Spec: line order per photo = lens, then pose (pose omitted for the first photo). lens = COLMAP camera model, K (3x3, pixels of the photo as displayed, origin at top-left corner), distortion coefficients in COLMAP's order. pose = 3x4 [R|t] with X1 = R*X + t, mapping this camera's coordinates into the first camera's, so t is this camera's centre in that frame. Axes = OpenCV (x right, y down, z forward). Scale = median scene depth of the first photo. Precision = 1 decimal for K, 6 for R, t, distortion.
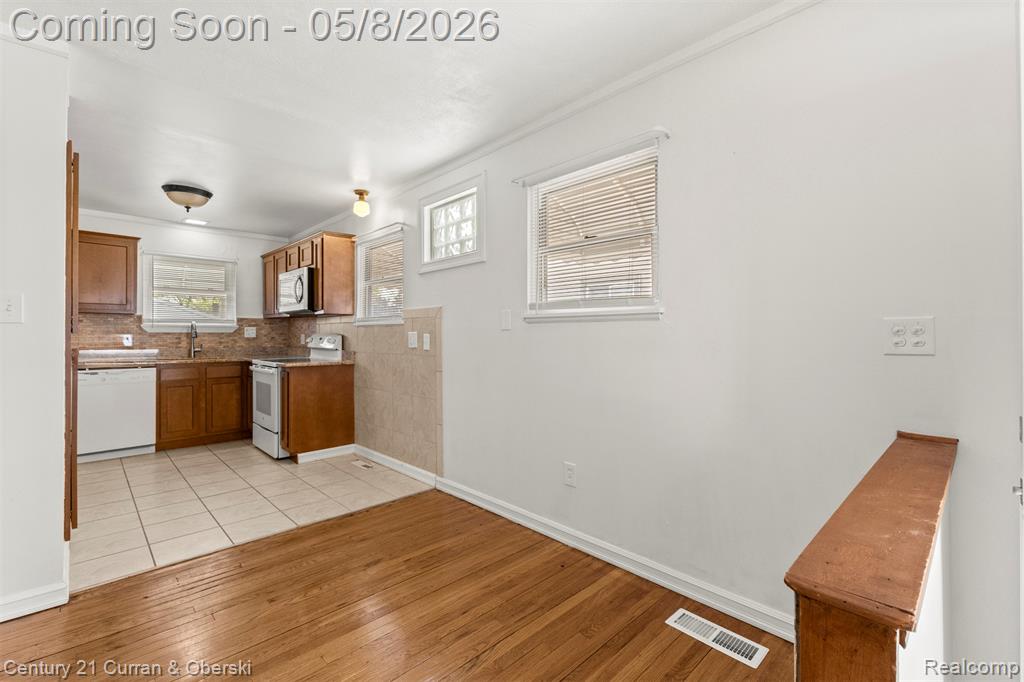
lens RADIAL K [[442.9, 0, 513.5], [0, 442.9, 335.8], [0, 0, 1]] dist [0.007488, -0.001441]
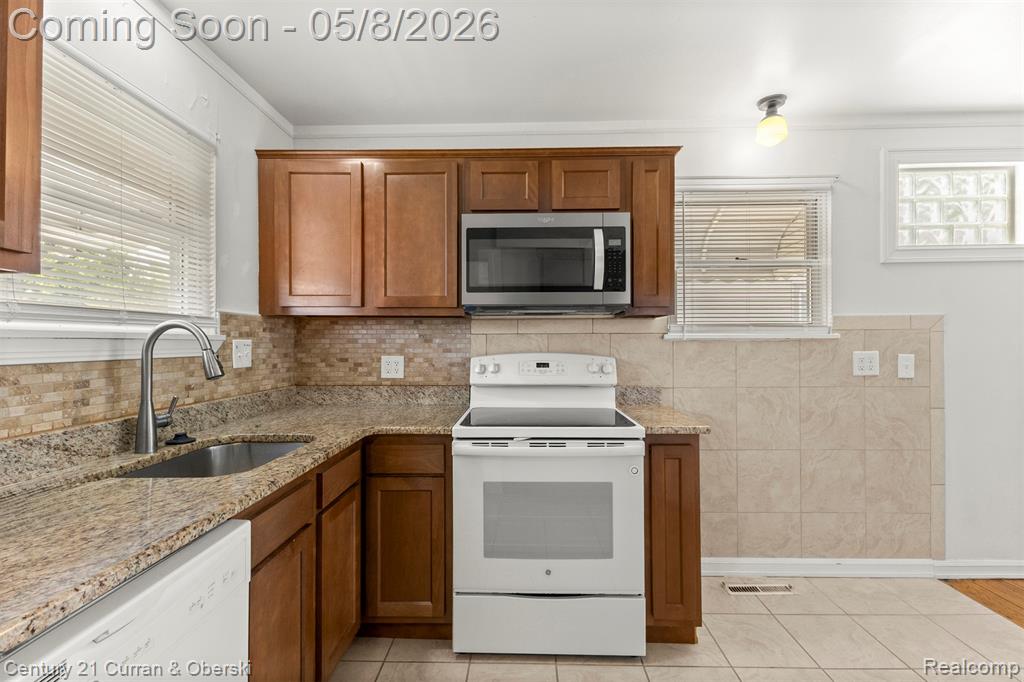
lens RADIAL K [[442.9, 0, 516.8], [0, 442.9, 343.4], [0, 0, 1]] dist [0.007488, -0.001441]
pose [[0.713769, -0.003685, 0.700371, -0.963621], [0.005006, 0.999987, 0.000160, -0.020895], [-0.700363, 0.003391, 0.713779, 0.825168]]
